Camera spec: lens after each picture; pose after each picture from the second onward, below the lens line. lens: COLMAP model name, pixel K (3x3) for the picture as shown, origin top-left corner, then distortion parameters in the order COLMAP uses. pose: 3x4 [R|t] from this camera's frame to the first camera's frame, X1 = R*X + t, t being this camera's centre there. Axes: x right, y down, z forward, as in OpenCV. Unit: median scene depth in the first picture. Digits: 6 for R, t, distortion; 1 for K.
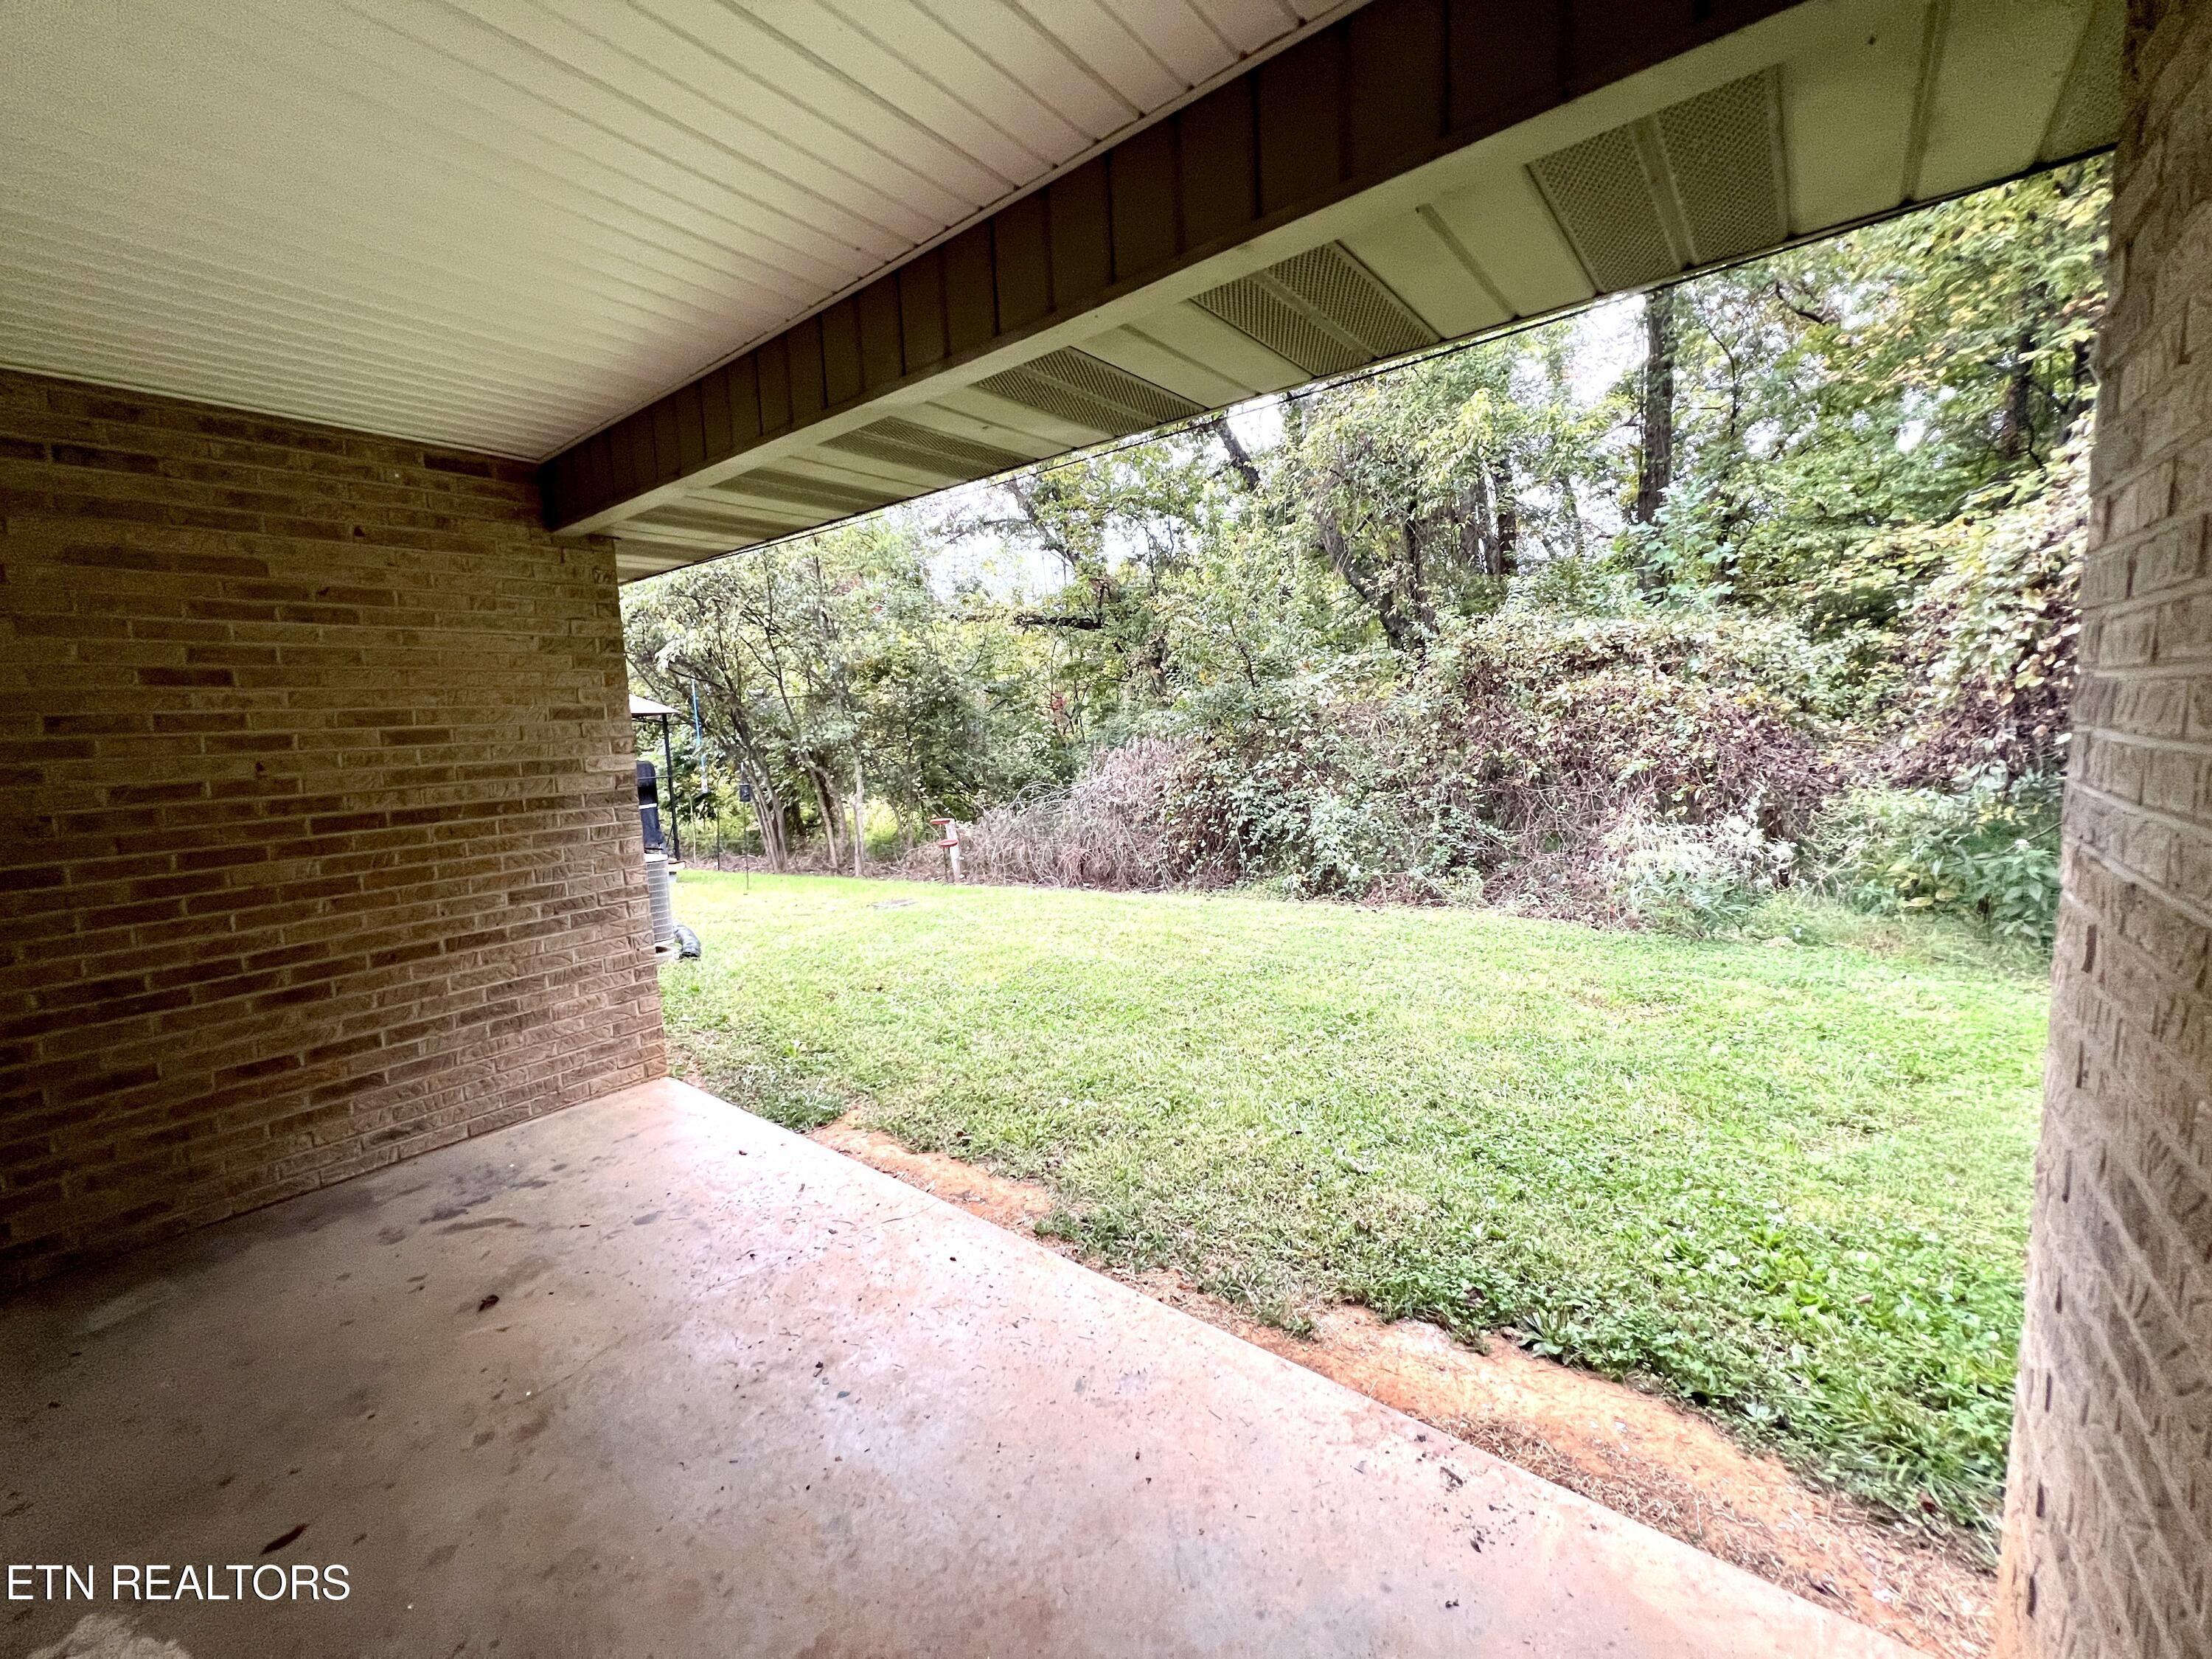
lens RADIAL K [[883.8, 0, 1100.8], [0, 883.8, 821.8], [0, 0, 1]] dist [-0.001818, 0.000235]
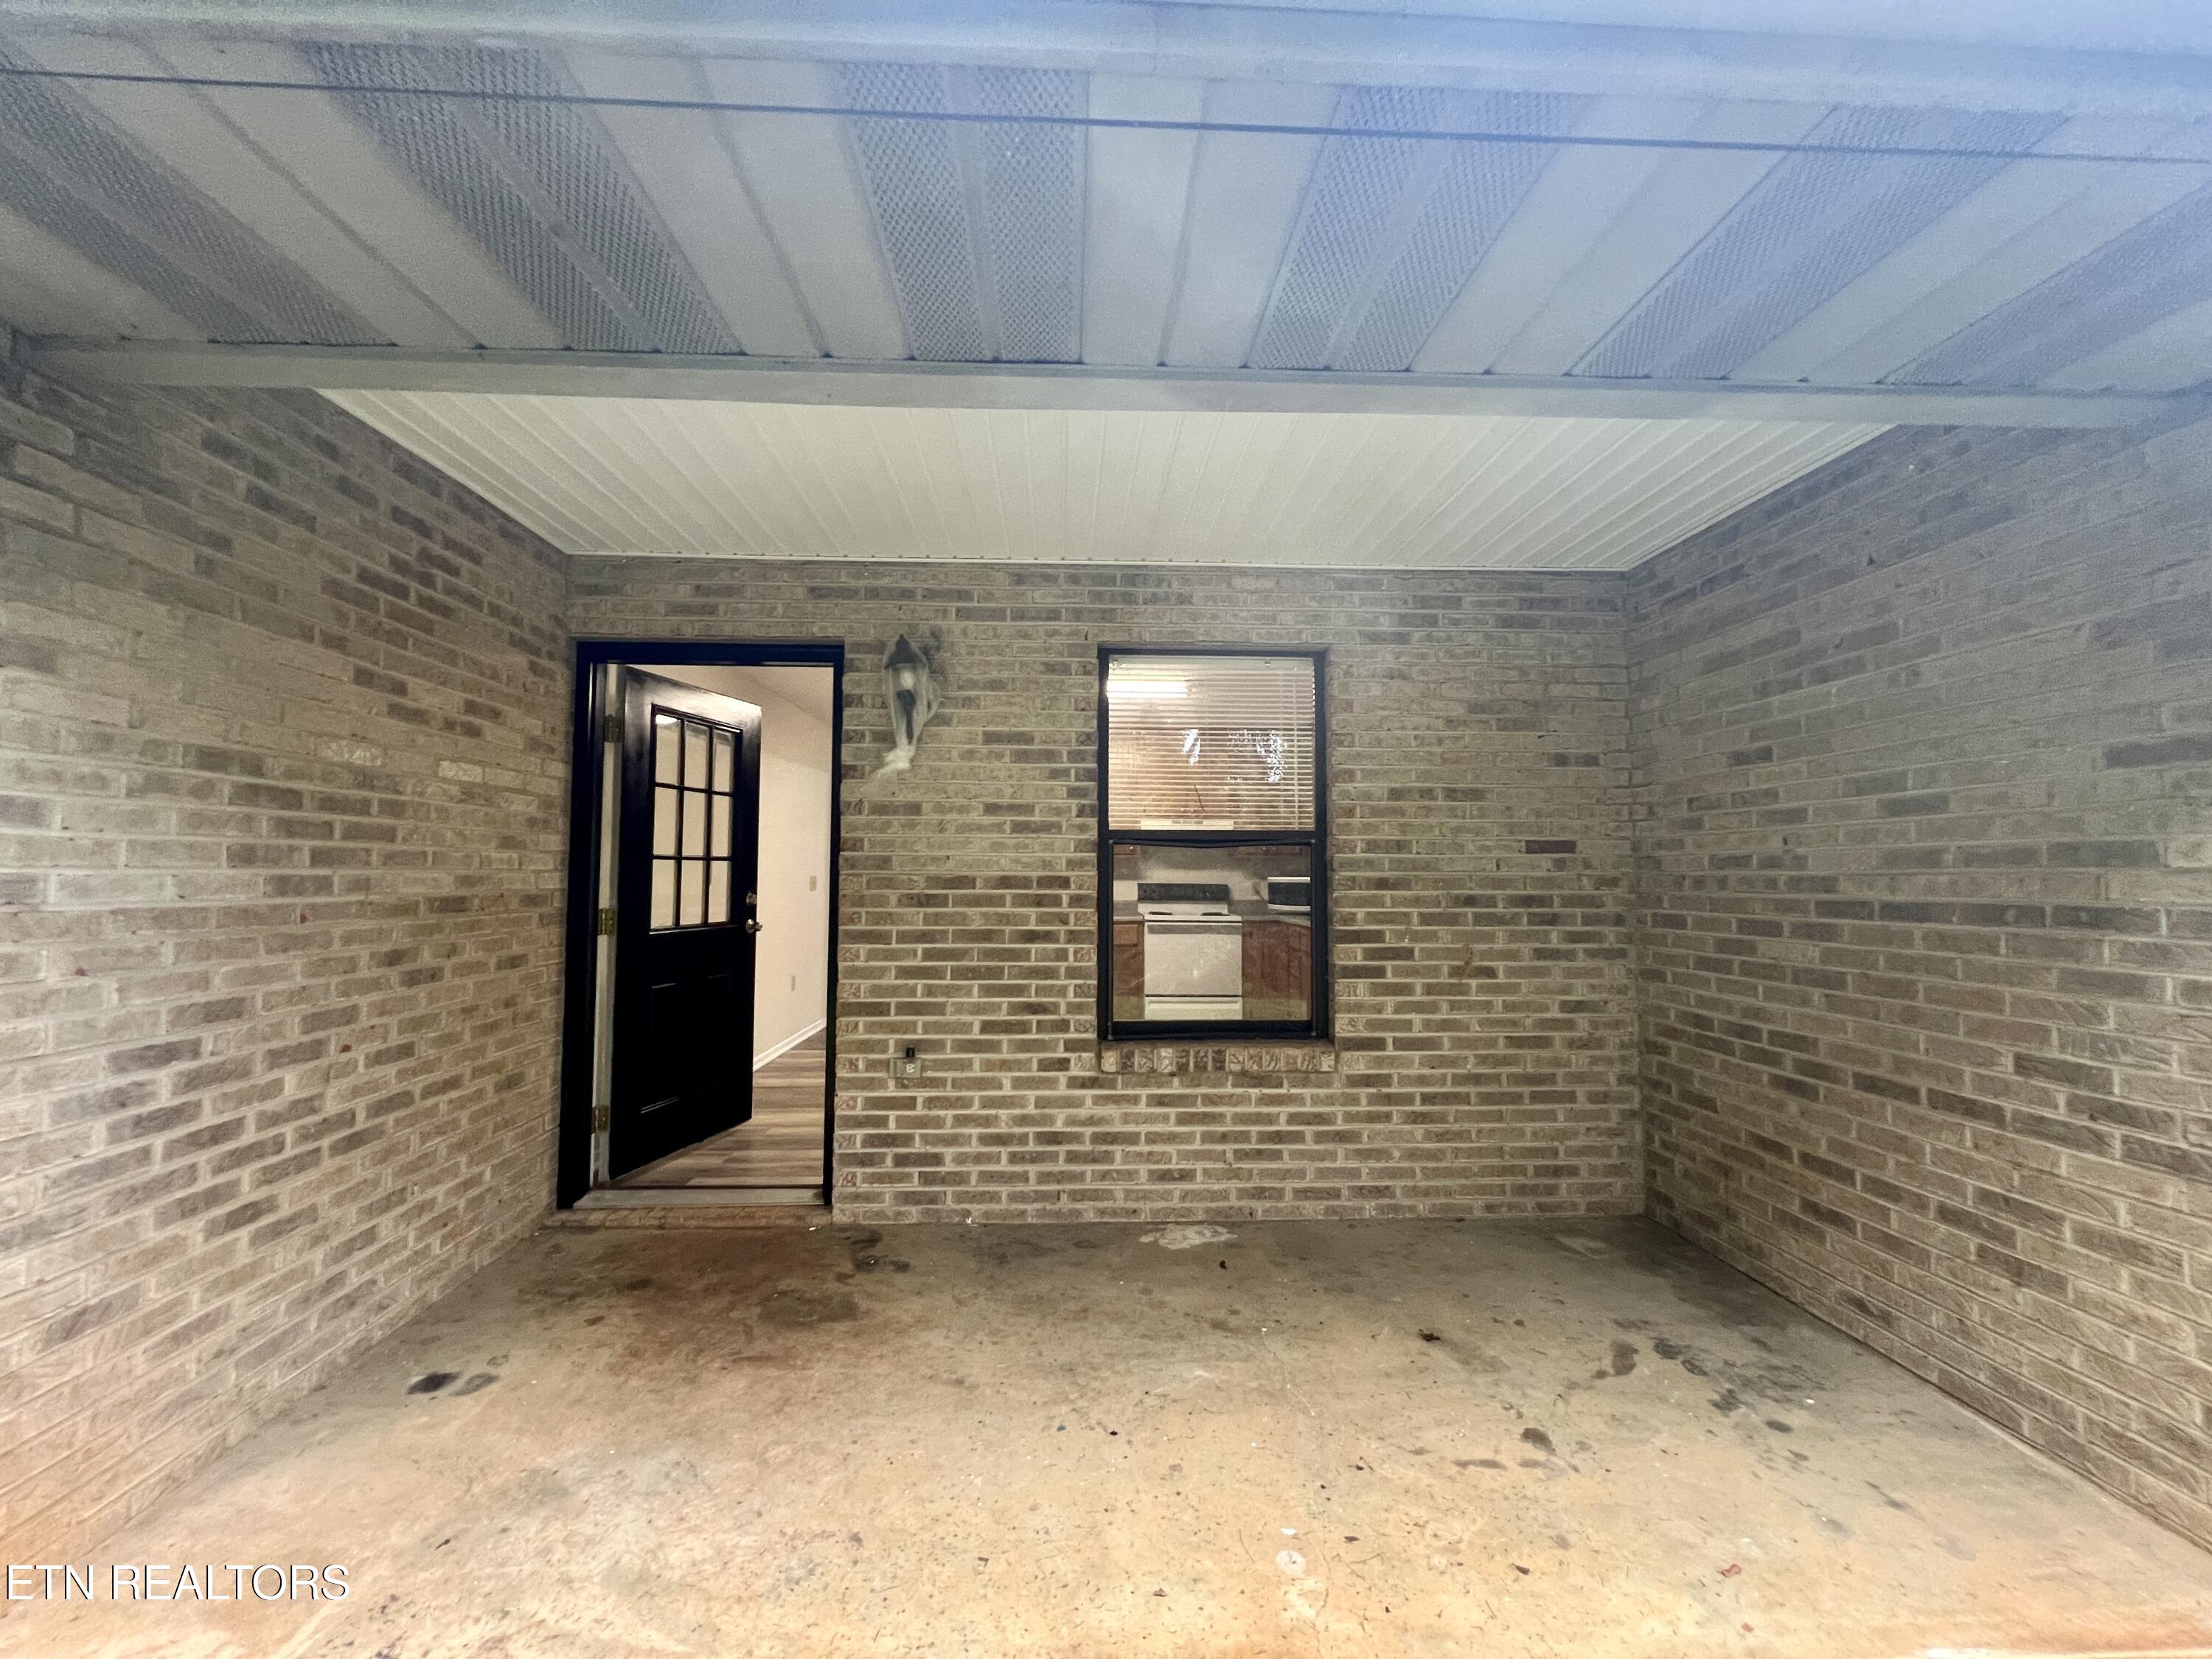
lens RADIAL K [[883.8, 0, 1100.8], [0, 883.8, 821.8], [0, 0, 1]] dist [-0.001818, 0.000235]
pose [[-0.753559, 0.004362, -0.657366, 0.240328], [-0.043566, 0.997448, 0.056559, -0.097638], [0.655935, 0.071259, -0.751446, 1.139874]]
